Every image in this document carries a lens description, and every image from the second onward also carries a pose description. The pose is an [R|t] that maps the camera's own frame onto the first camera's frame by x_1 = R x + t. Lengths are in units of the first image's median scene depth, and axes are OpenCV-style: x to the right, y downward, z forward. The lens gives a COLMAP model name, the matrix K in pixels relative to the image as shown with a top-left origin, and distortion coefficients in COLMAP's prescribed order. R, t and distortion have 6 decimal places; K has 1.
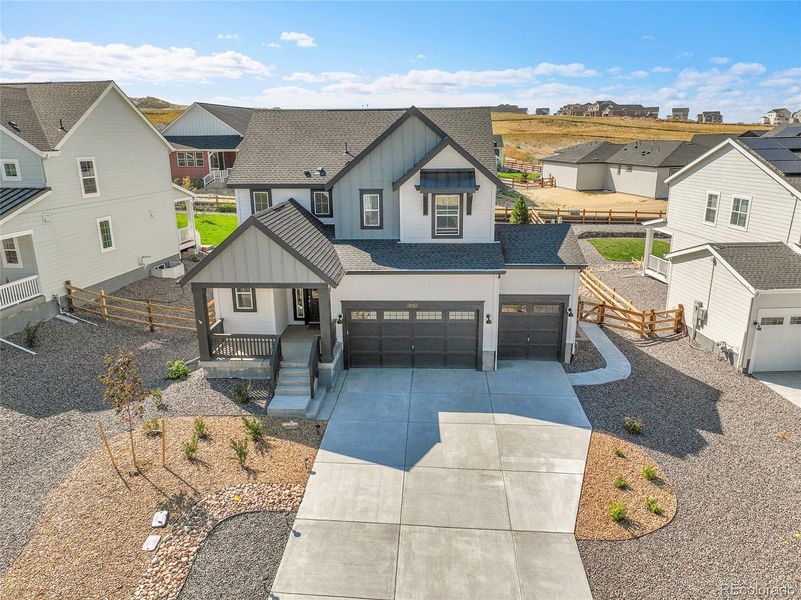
lens RADIAL K [[550.2, 0, 400.5], [0, 550.2, 300.0], [0, 0, 1]] dist [0.001752, 0.002033]
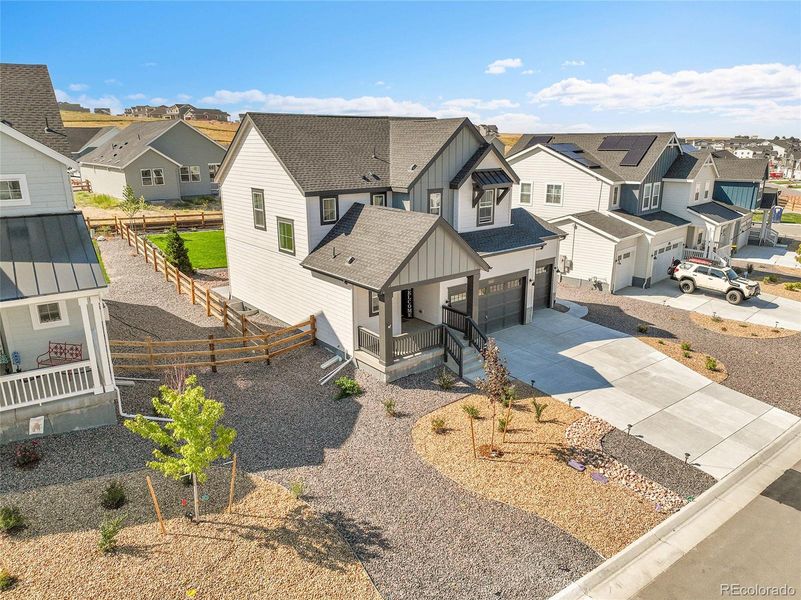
lens RADIAL K [[550.2, 0, 400.5], [0, 550.2, 300.0], [0, 0, 1]] dist [0.001752, 0.002033]
pose [[0.752242, -0.179653, 0.633921, -0.890283], [0.183026, 0.981221, 0.060890, -0.059846], [-0.632956, 0.070220, 0.770997, 0.188199]]
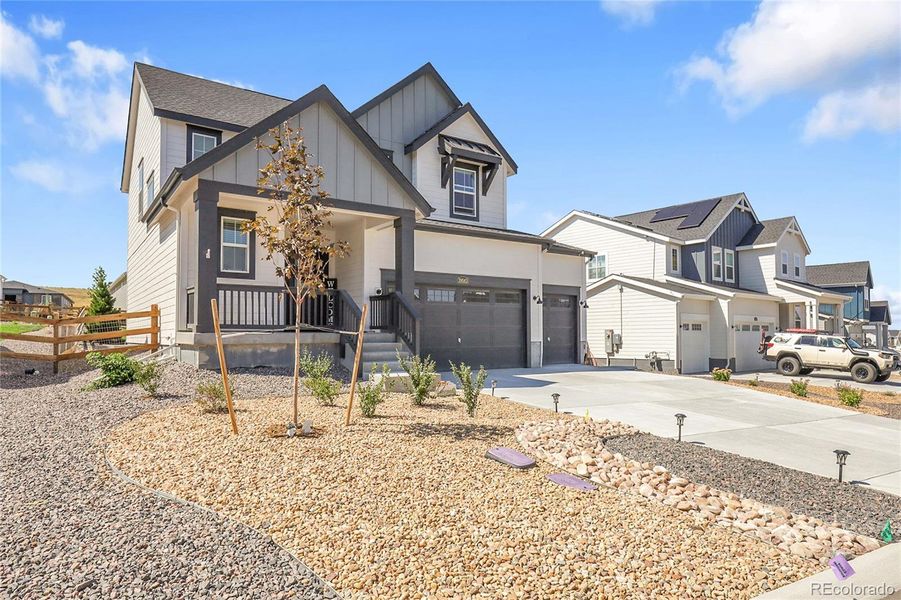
lens RADIAL K [[552.8, 0, 444.3], [0, 552.8, 319.7], [0, 0, 1]] dist [-0.000742, -0.001283]
pose [[0.798290, 0.024628, 0.601770, -0.457775], [0.160225, 0.954474, -0.251611, 0.249246], [-0.580570, 0.297277, 0.758000, 0.432861]]
